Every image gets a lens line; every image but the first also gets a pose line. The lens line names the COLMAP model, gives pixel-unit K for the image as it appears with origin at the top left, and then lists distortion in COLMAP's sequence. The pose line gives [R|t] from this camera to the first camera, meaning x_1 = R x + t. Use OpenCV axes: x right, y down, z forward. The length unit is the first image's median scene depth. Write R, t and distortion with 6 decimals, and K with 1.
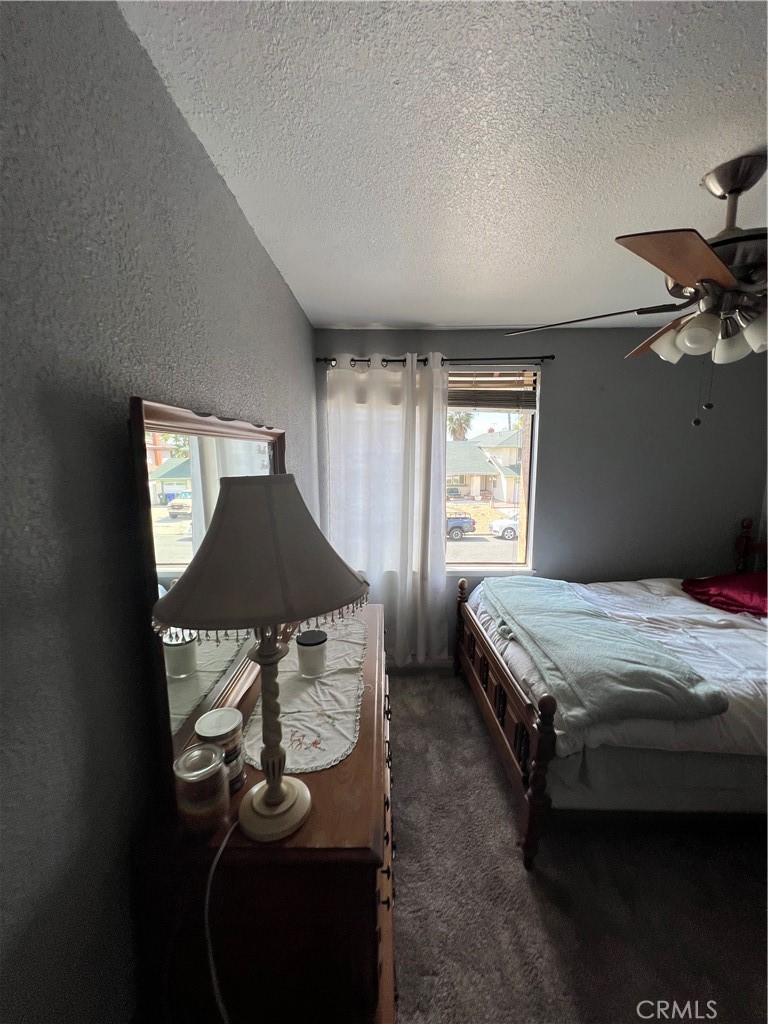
lens RADIAL K [[409.2, 0, 386.4], [0, 409.2, 507.7], [0, 0, 1]] dist [-0.003058, 0.001178]
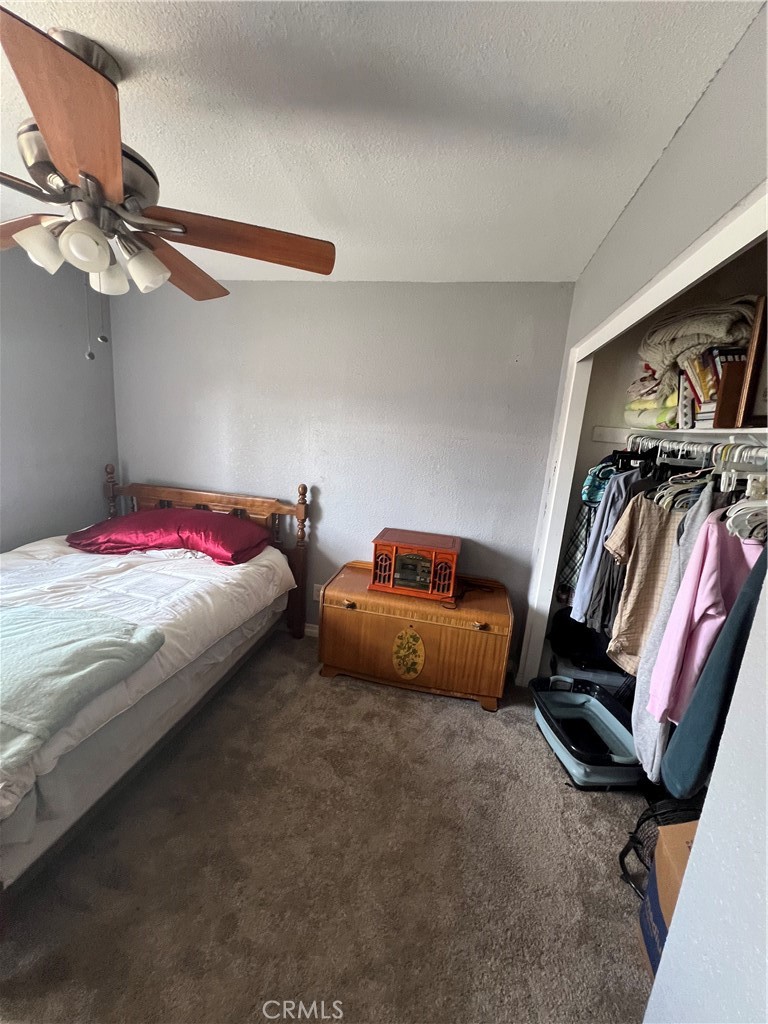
lens RADIAL K [[409.2, 0, 379.0], [0, 409.2, 513.2], [0, 0, 1]] dist [-0.003058, 0.001178]
pose [[0.205200, -0.187428, 0.960606, -0.014292], [0.057571, 0.982104, 0.179325, 0.001371], [-0.977025, 0.018505, 0.212318, 0.141436]]
